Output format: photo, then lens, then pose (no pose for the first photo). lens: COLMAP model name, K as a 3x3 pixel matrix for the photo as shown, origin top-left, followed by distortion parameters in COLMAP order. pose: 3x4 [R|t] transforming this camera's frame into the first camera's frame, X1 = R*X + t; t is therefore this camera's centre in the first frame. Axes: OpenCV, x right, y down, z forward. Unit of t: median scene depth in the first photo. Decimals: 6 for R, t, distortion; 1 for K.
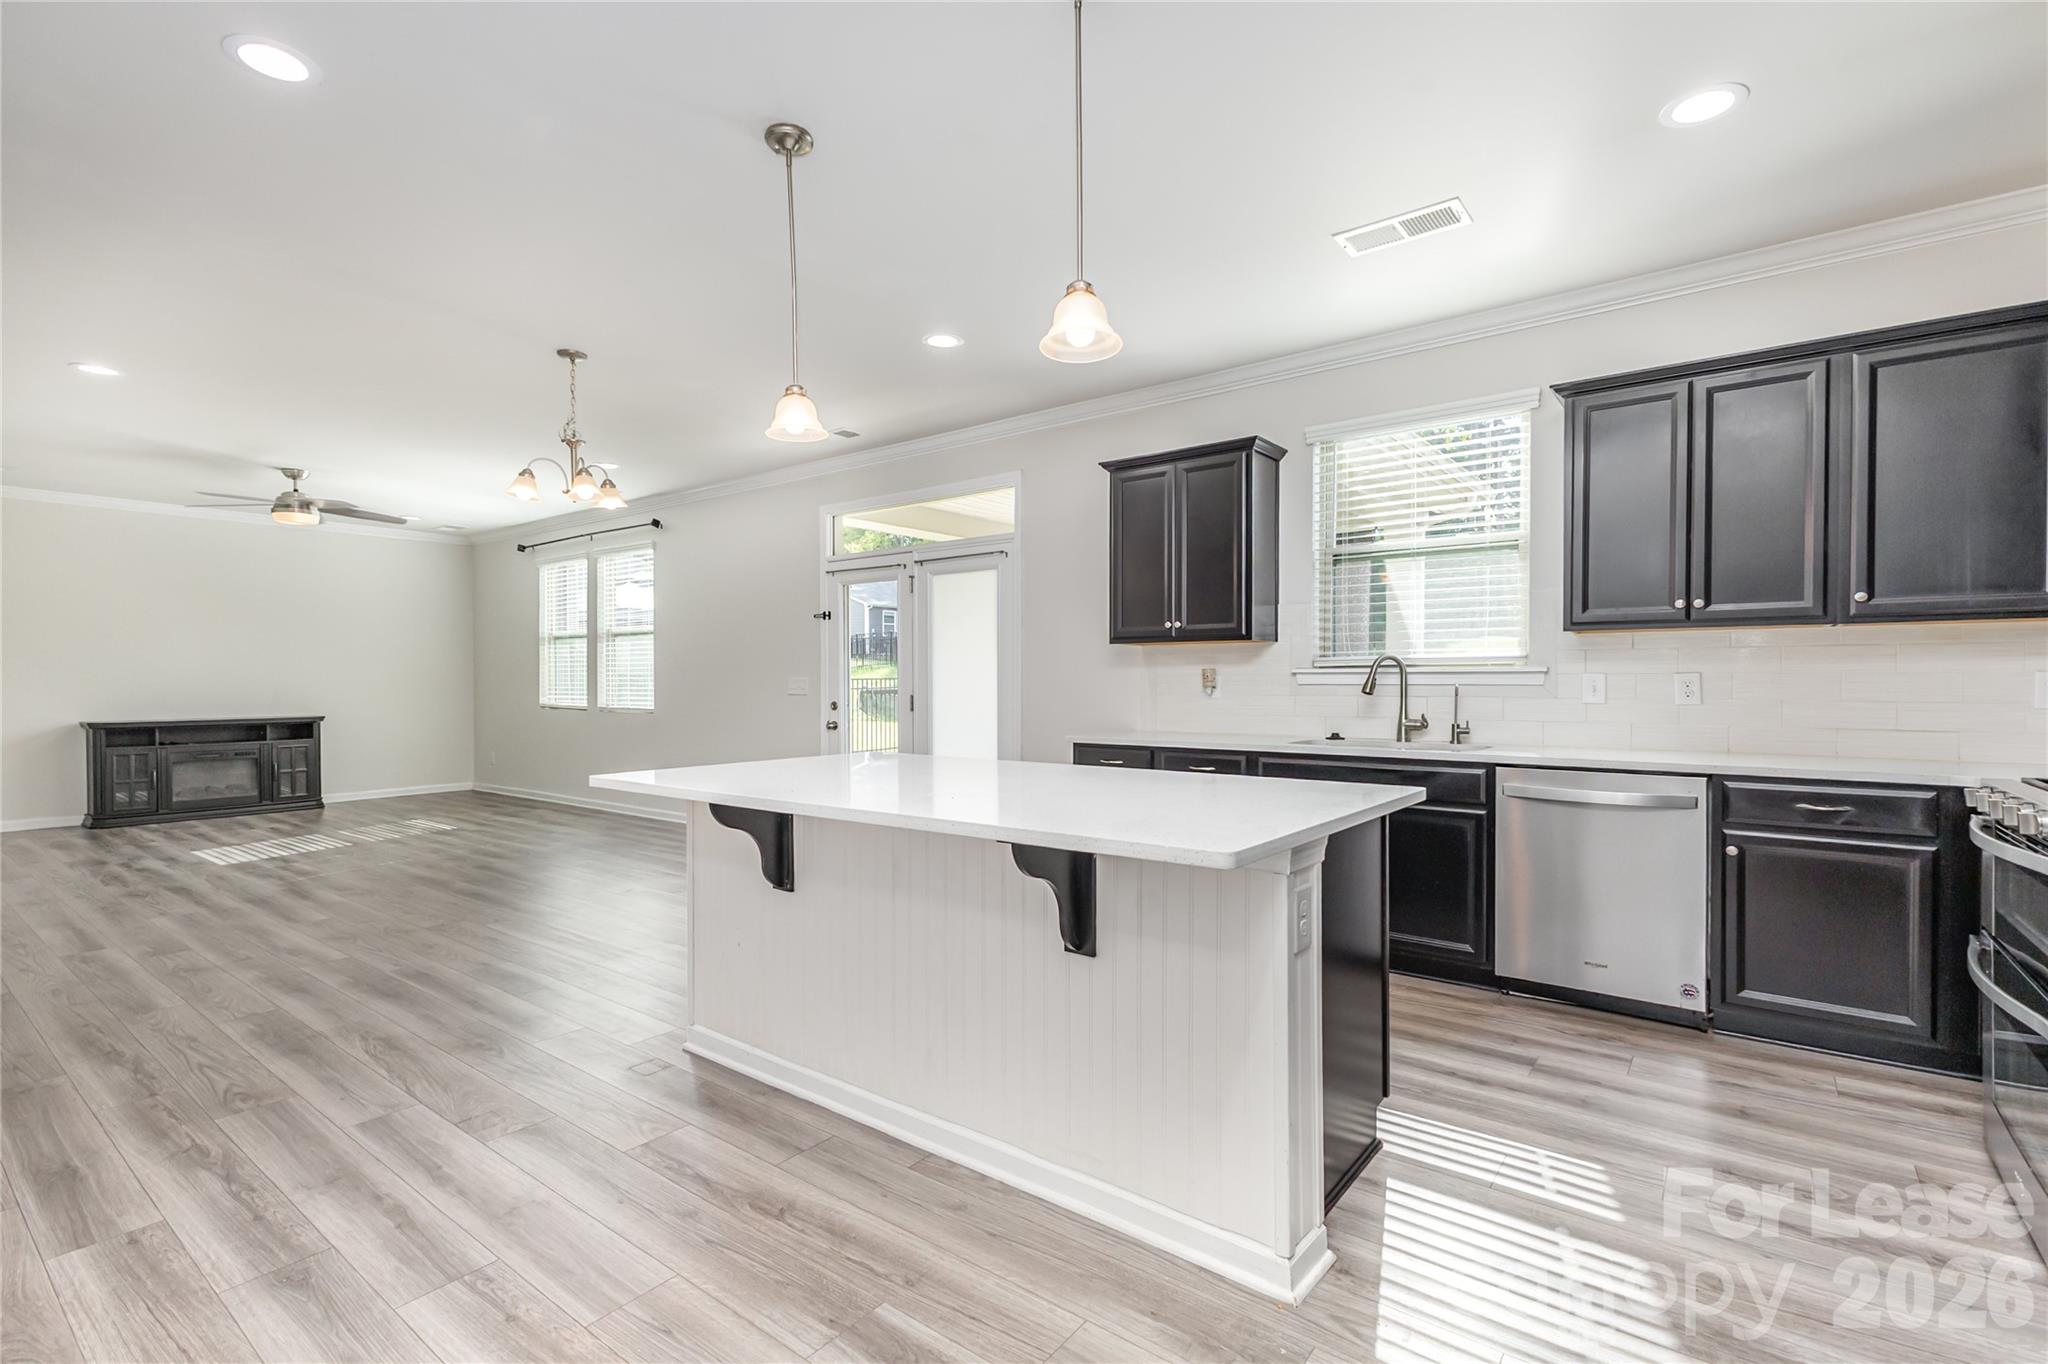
lens RADIAL K [[908.1, 0, 1120.7], [0, 908.1, 700.5], [0, 0, 1]] dist [0.007209, 0.001523]
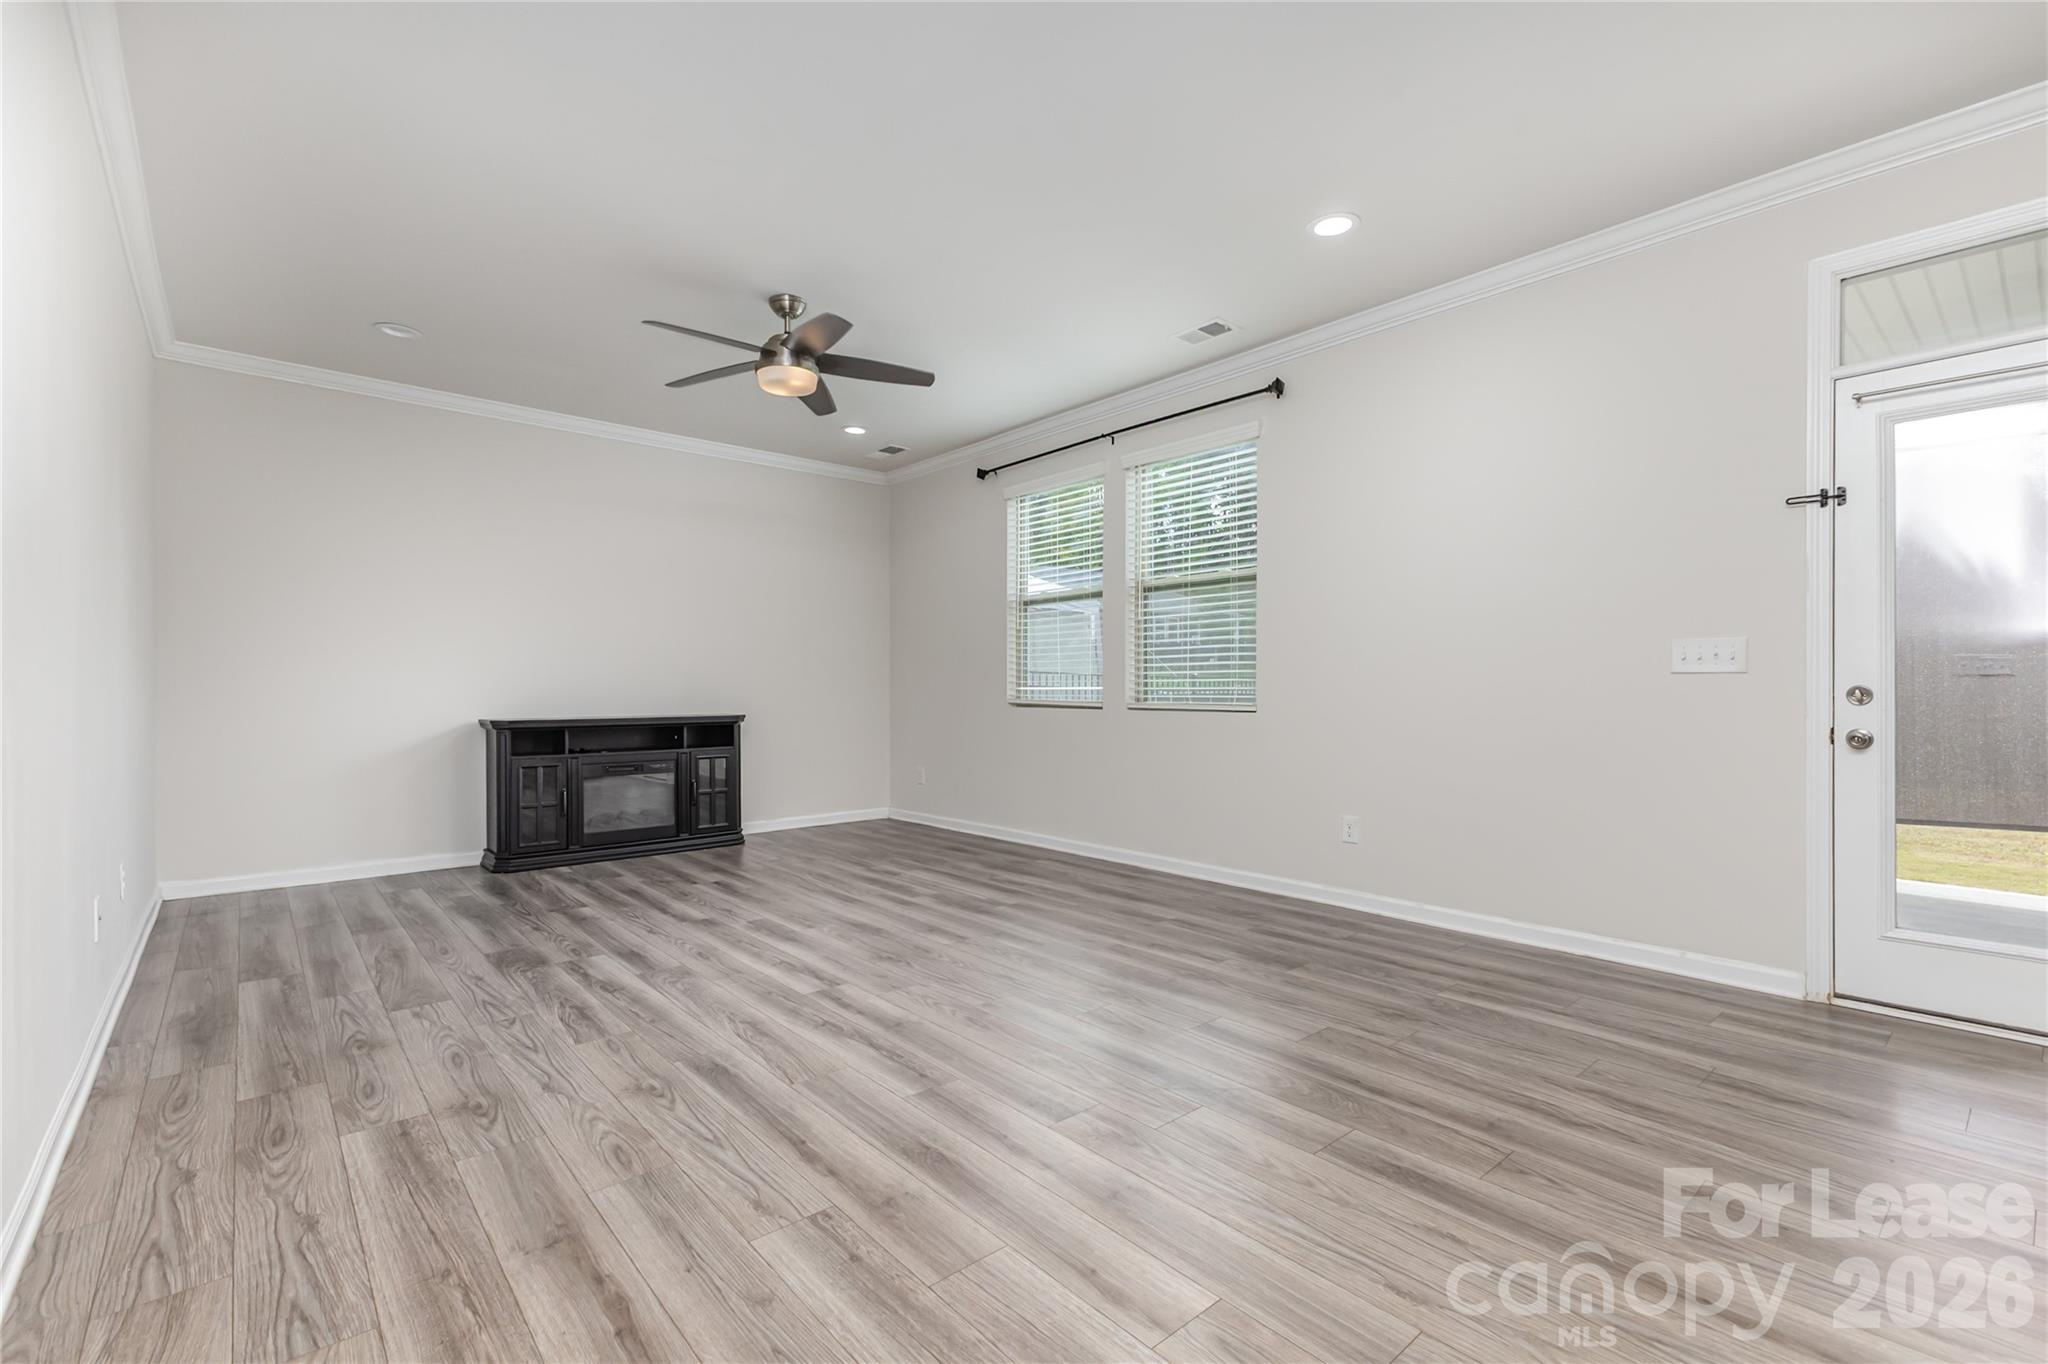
lens RADIAL K [[908.1, 0, 1081.0], [0, 908.1, 706.3], [0, 0, 1]] dist [0.007209, 0.001523]
pose [[0.976042, 0.002112, -0.217574, -0.516154], [-0.001636, 0.999996, 0.002366, 0.010396], [0.217578, -0.001953, 0.976041, 0.406921]]
